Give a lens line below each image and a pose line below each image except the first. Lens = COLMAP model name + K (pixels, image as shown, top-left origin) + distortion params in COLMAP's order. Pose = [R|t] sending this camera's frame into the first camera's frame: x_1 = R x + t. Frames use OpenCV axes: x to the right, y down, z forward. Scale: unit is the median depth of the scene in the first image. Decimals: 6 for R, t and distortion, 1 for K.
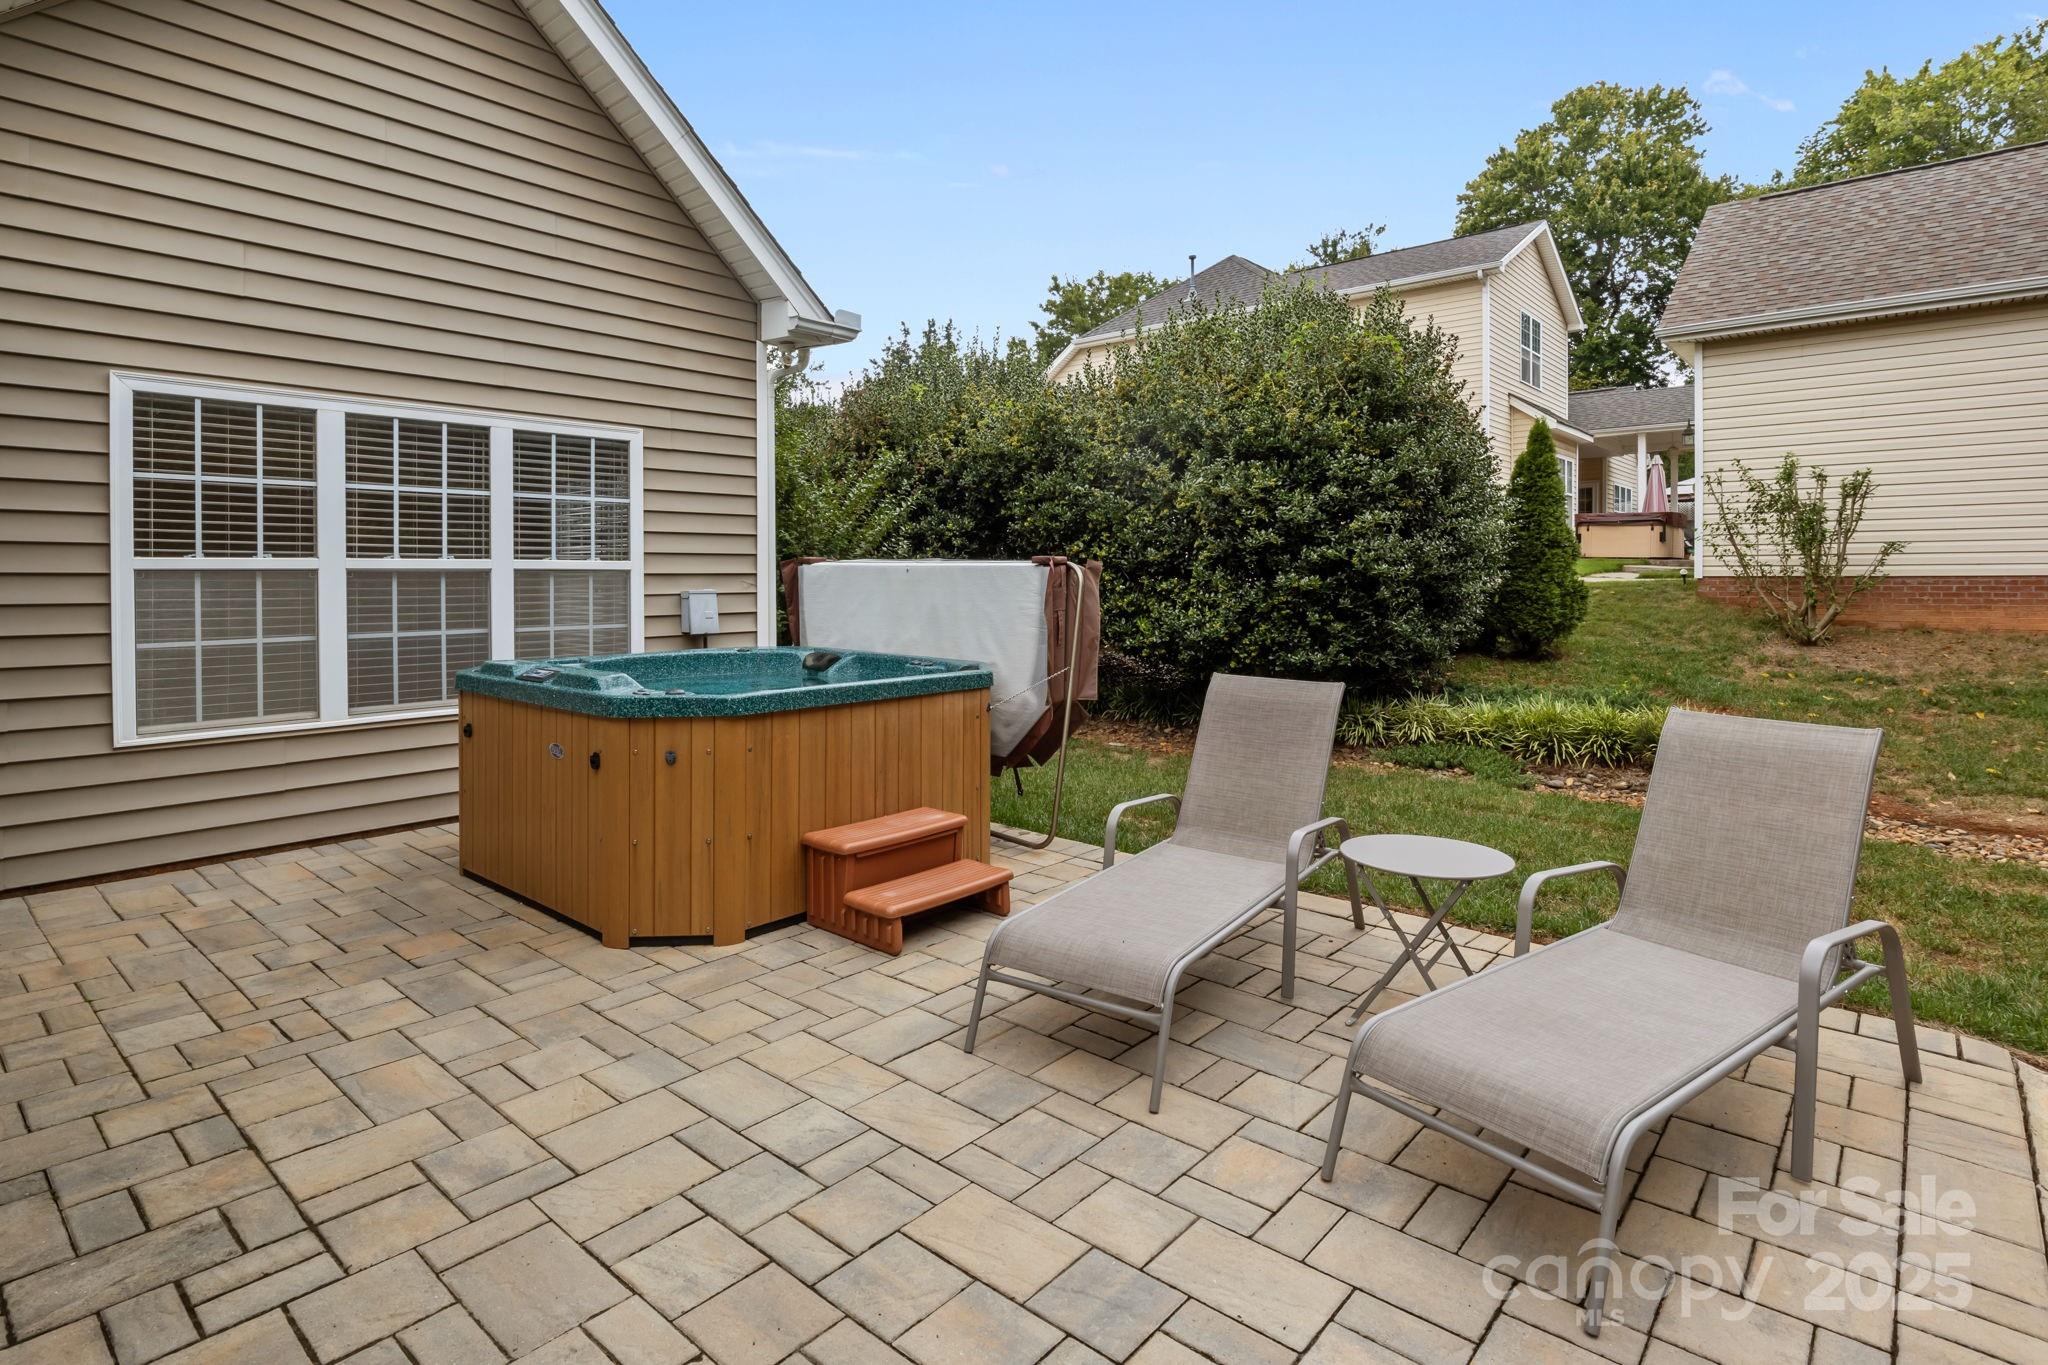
lens RADIAL K [[1044.3, 0, 995.6], [0, 1044.3, 585.4], [0, 0, 1]] dist [-0.002158, -0.000616]
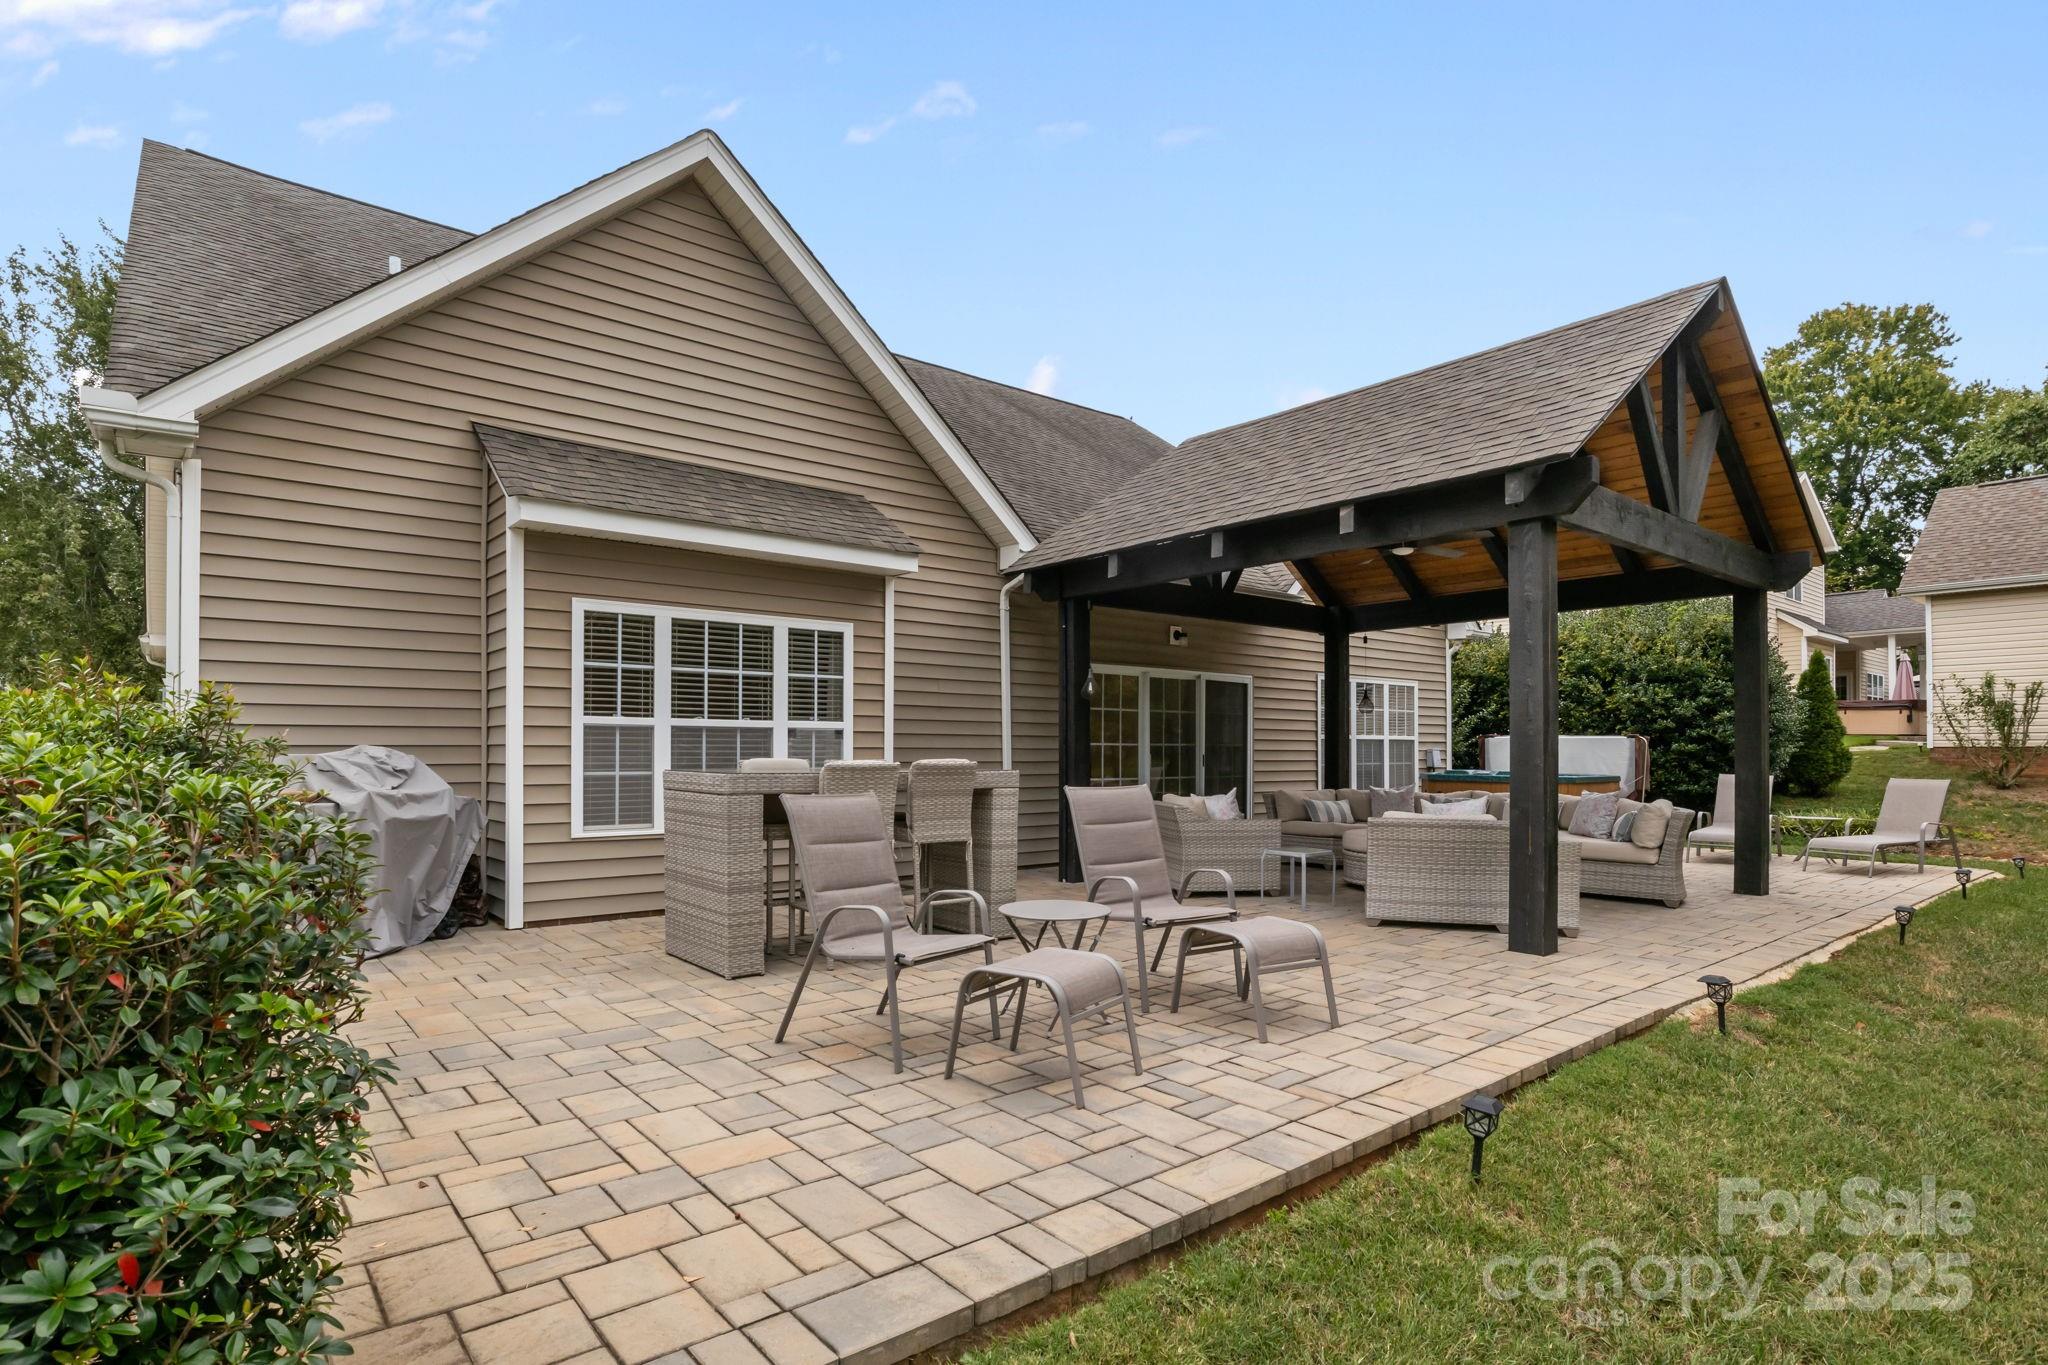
lens RADIAL K [[1023.6, 0, 981.5], [0, 1023.6, 746.6], [0, 0, 1]] dist [-0.021491, 0.001346]
pose [[0.982973, 0.001741, -0.183741, -0.509417], [-0.004483, 0.999885, -0.014509, 0.022147], [0.183694, 0.015086, 0.982868, -0.846827]]
